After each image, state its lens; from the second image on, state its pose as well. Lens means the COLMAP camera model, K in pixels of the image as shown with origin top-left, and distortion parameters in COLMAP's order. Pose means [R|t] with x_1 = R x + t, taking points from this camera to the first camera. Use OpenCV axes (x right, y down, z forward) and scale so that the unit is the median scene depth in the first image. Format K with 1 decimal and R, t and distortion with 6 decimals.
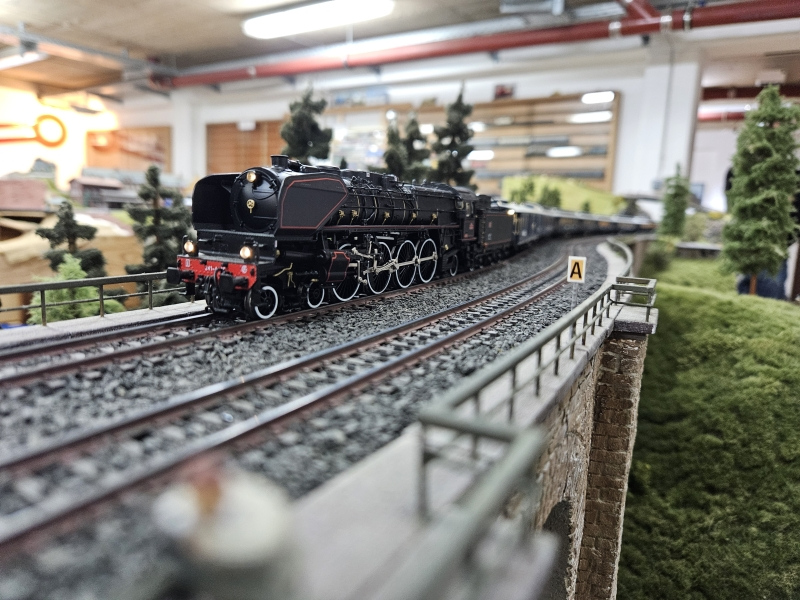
lens RADIAL K [[556.6, 0, 391.4], [0, 556.6, 298.1], [0, 0, 1]] dist [0.027338, -0.038038]
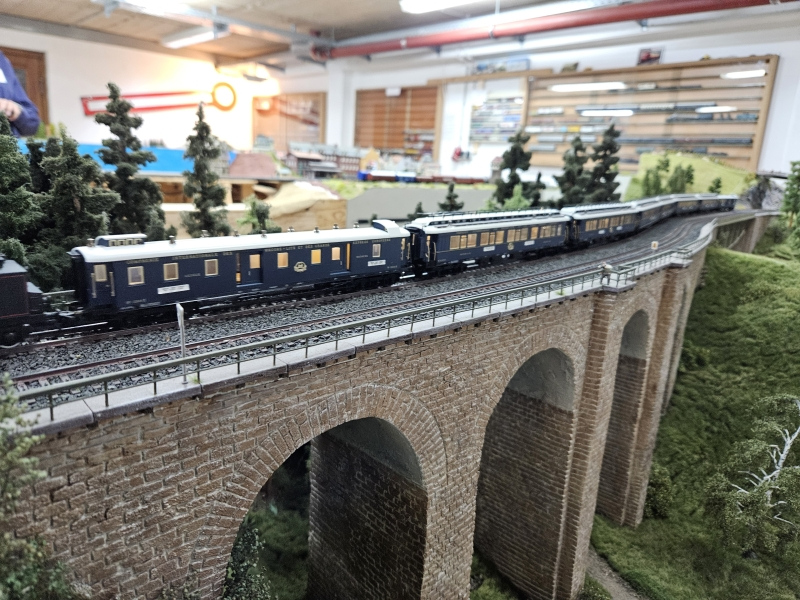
lens RADIAL K [[544.7, 0, 382.3], [0, 544.7, 293.4], [0, 0, 1]] dist [0.040859, -0.038134]
pose [[0.972980, 0.066668, -0.221056, -0.149835], [-0.050344, 0.995628, 0.078684, 0.017009], [0.225336, -0.065429, 0.972082, -0.746110]]
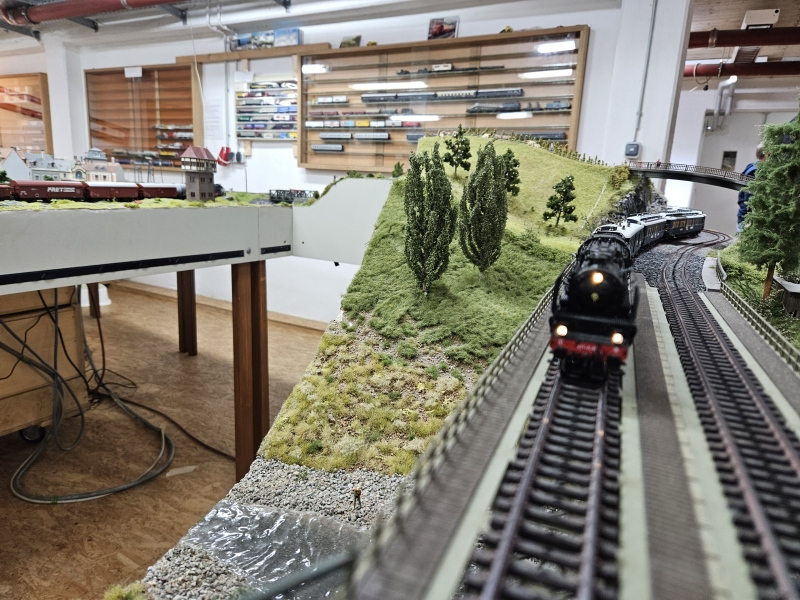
lens RADIAL K [[550.0, 0, 378.1], [0, 550.0, 298.9], [0, 0, 1]] dist [0.054091, -0.042380]
pose [[0.998064, -0.011041, 0.061209, 0.421270], [0.007171, 0.997982, 0.063086, -0.283335], [-0.061782, -0.062525, 0.996129, 1.443831]]
